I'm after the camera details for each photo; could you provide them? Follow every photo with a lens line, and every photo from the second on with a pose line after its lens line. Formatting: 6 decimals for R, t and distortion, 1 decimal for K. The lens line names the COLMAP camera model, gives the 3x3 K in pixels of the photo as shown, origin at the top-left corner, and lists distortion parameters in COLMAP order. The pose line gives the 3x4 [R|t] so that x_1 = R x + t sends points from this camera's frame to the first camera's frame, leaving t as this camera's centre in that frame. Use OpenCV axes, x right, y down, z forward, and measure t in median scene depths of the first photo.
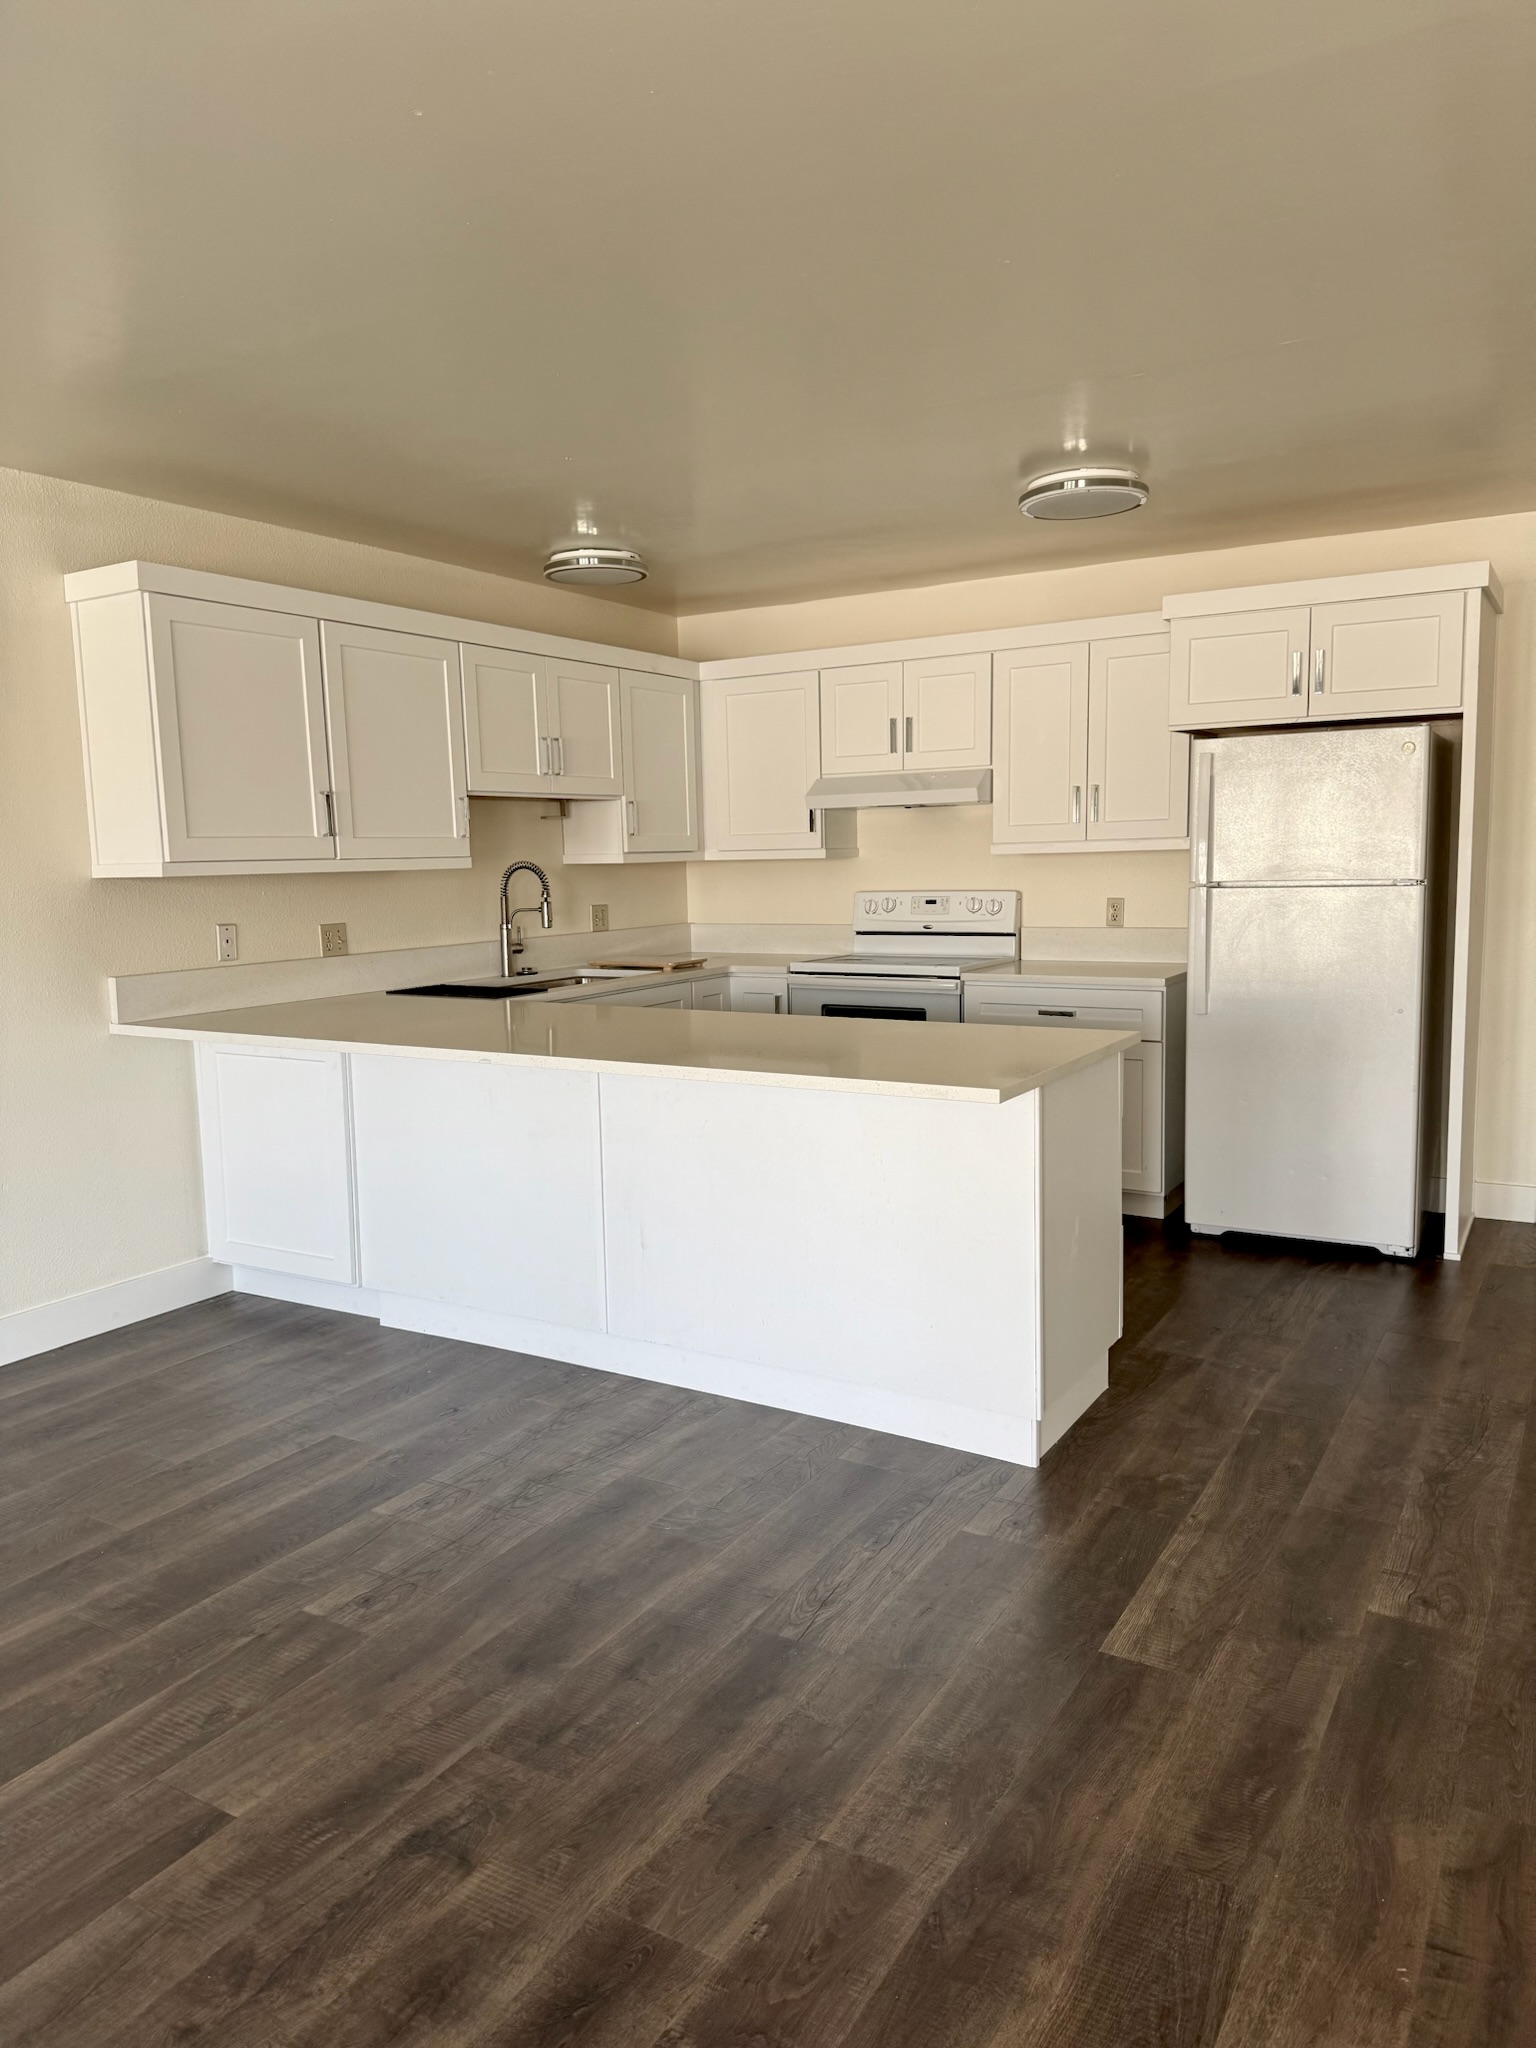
lens RADIAL K [[1441.1, 0, 768.0], [0, 1441.1, 1024.0], [0, 0, 1]] dist [0.127257, -0.205653]
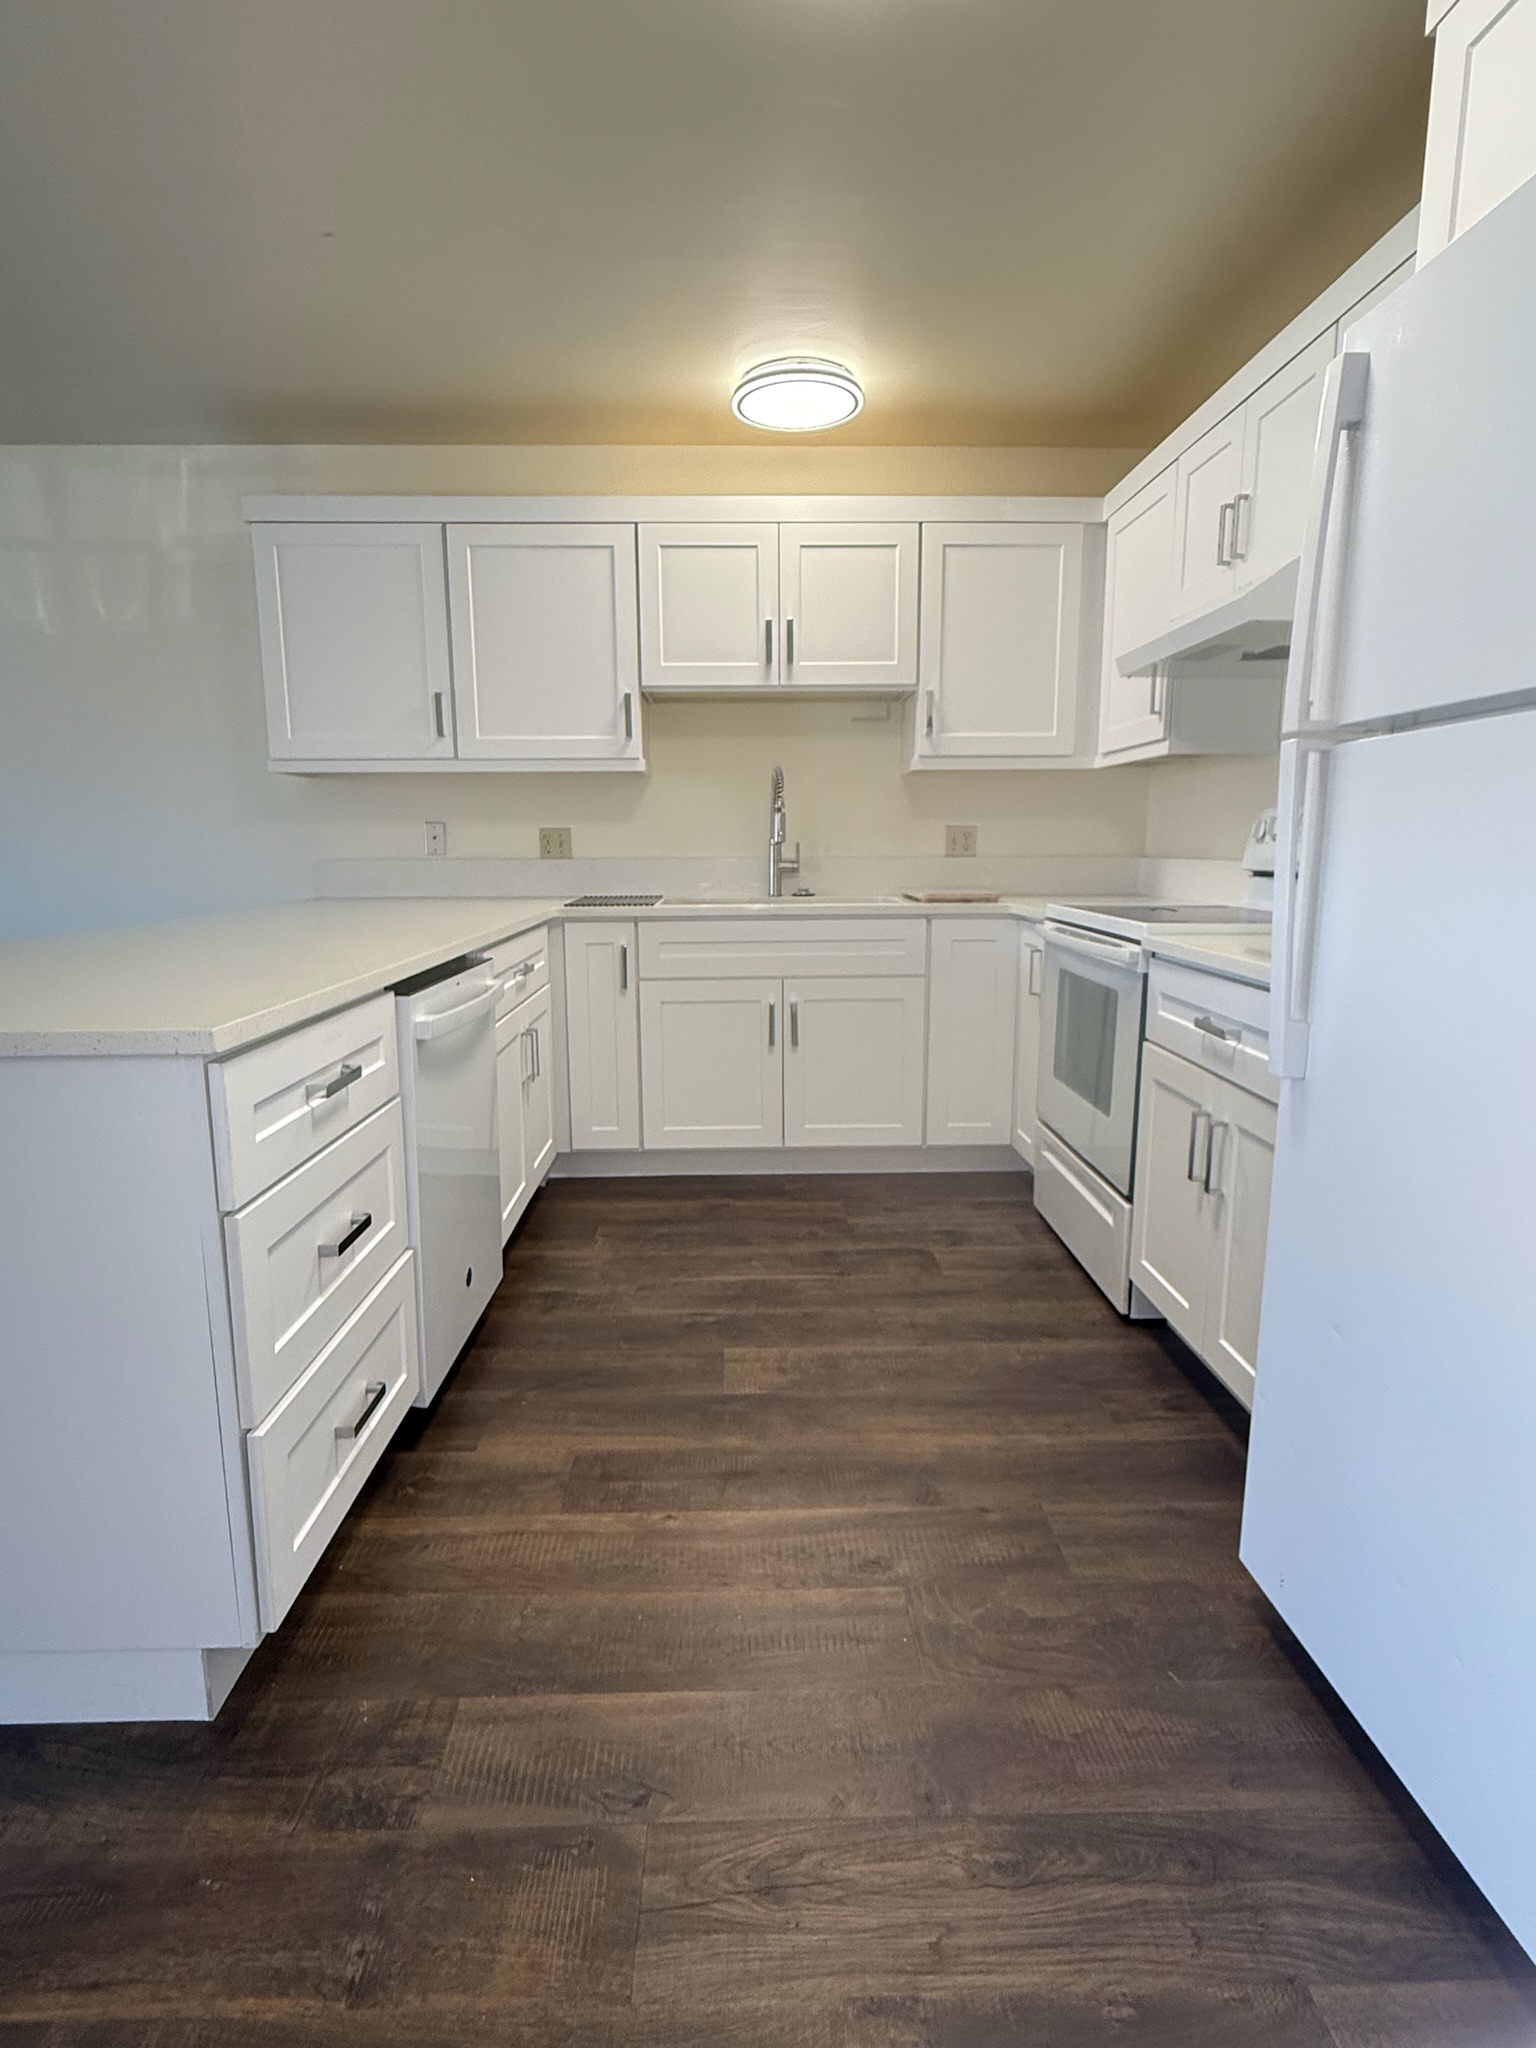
lens RADIAL K [[1065.2, 0, 768.0], [0, 1065.2, 1024.0], [0, 0, 1]] dist [-0.018076, -0.000043]
pose [[0.535111, 0.159770, -0.829536, 0.389968], [-0.109510, 0.986787, 0.119415, -0.032934], [0.837654, 0.026942, 0.545536, 0.627884]]
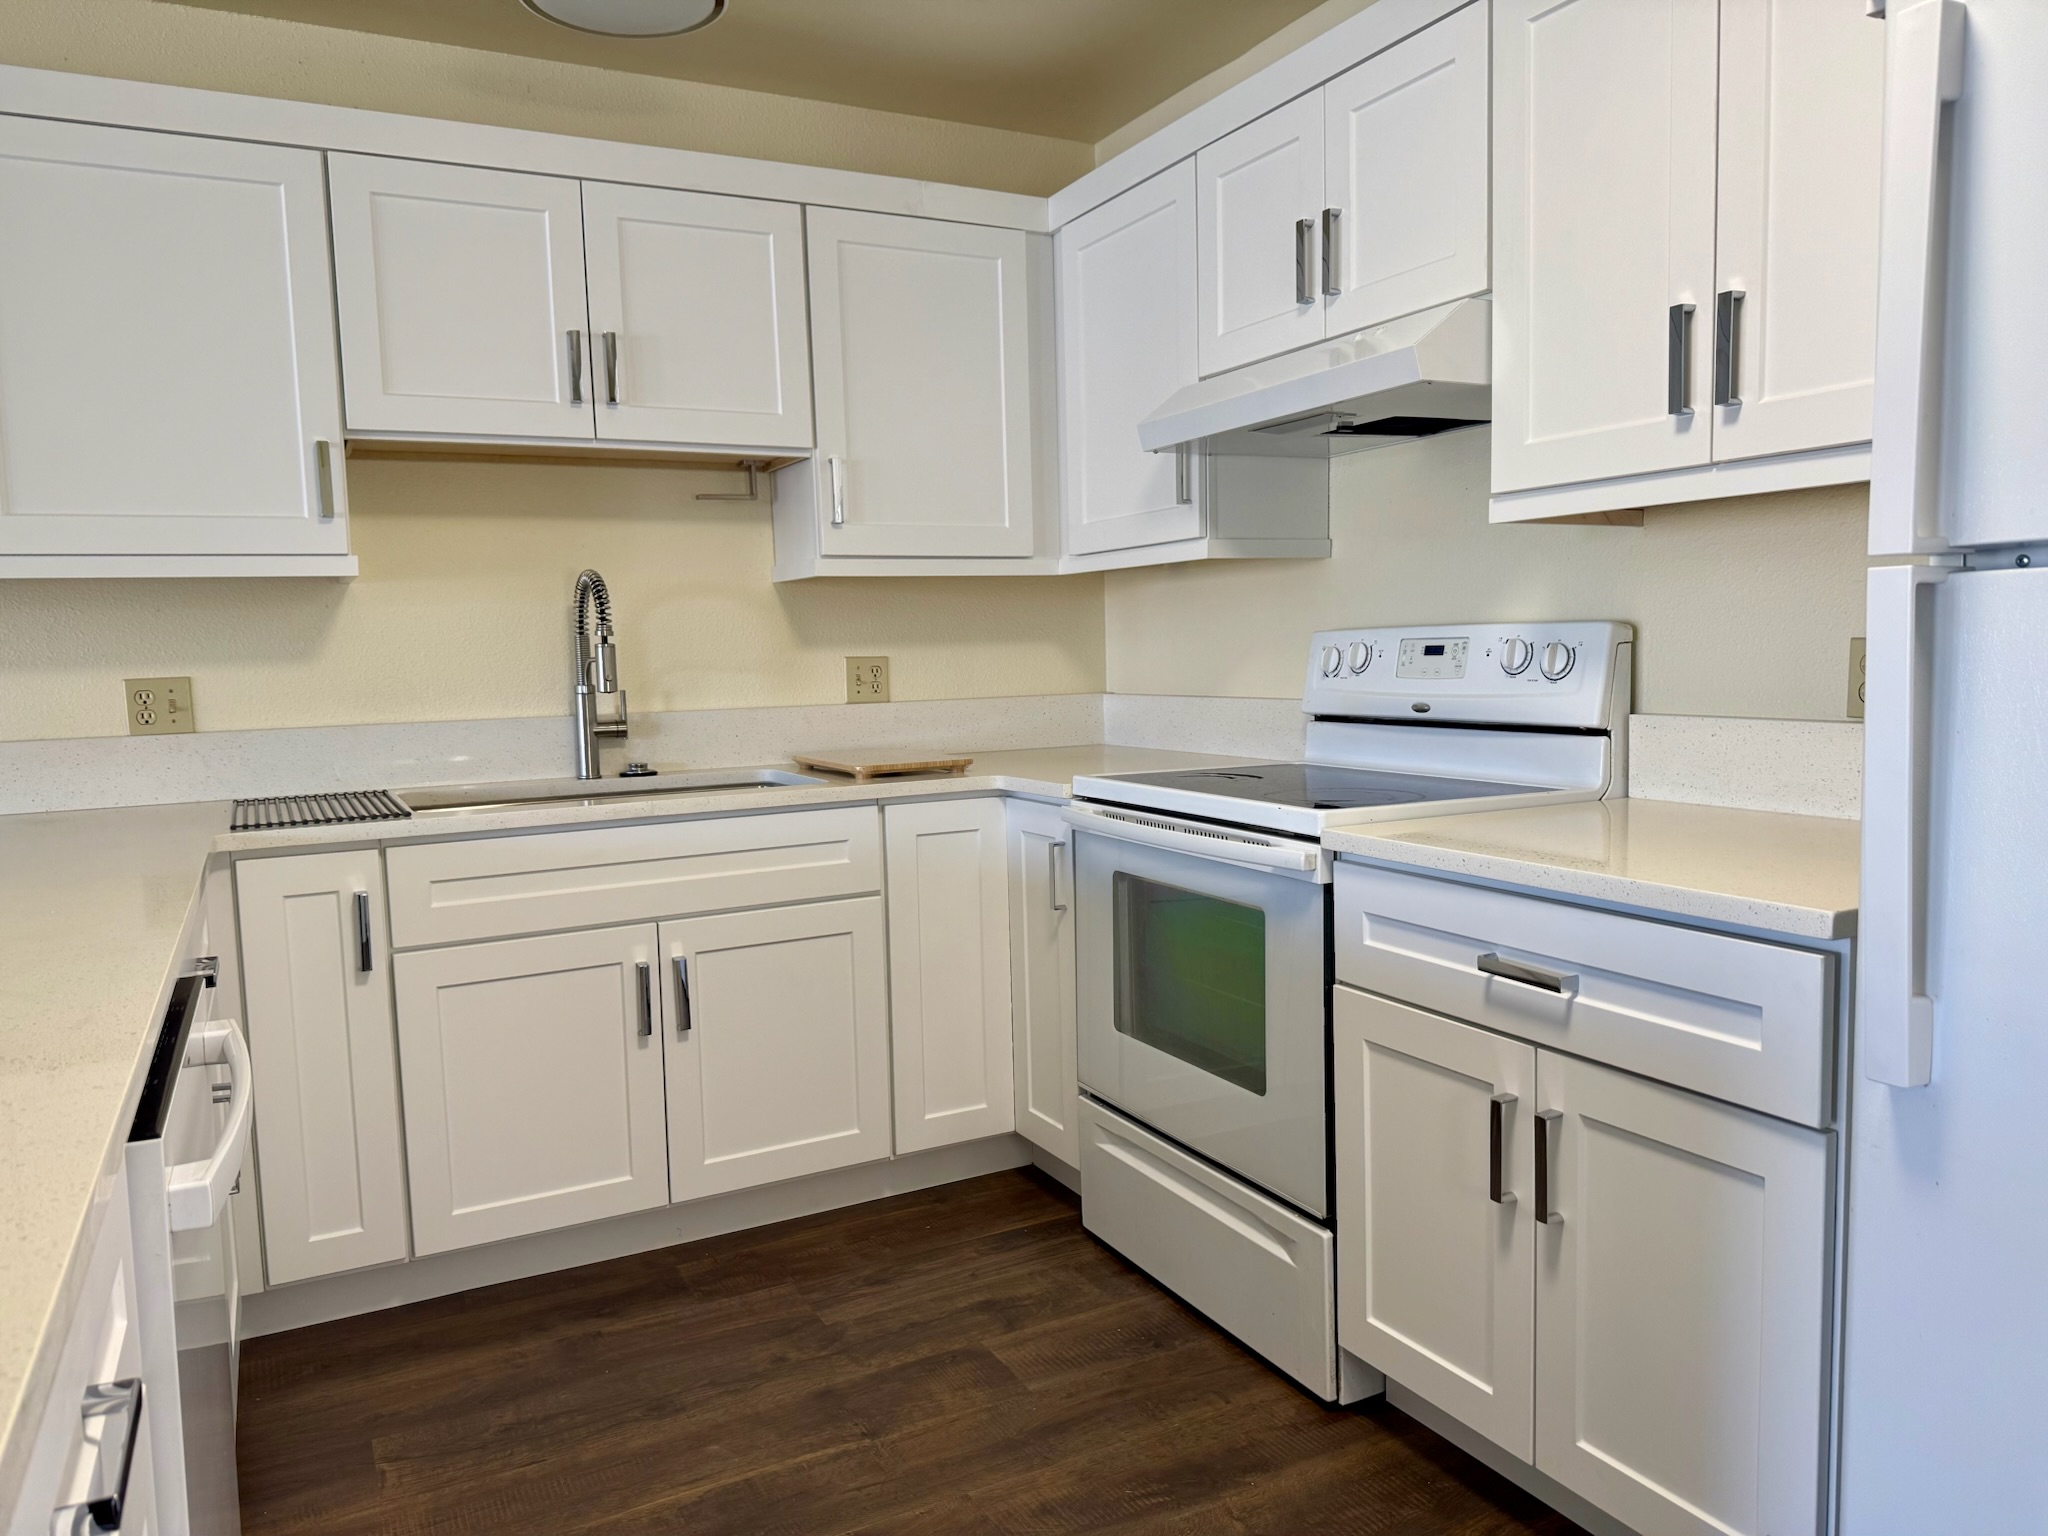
lens RADIAL K [[1441.1, 0, 1024.0], [0, 1441.1, 768.0], [0, 0, 1]] dist [0.127257, -0.205653]
pose [[0.850306, 0.043781, -0.524464, 0.257696], [-0.054431, 0.998506, -0.004894, -0.043217], [0.523466, 0.032708, 0.851419, 0.606183]]
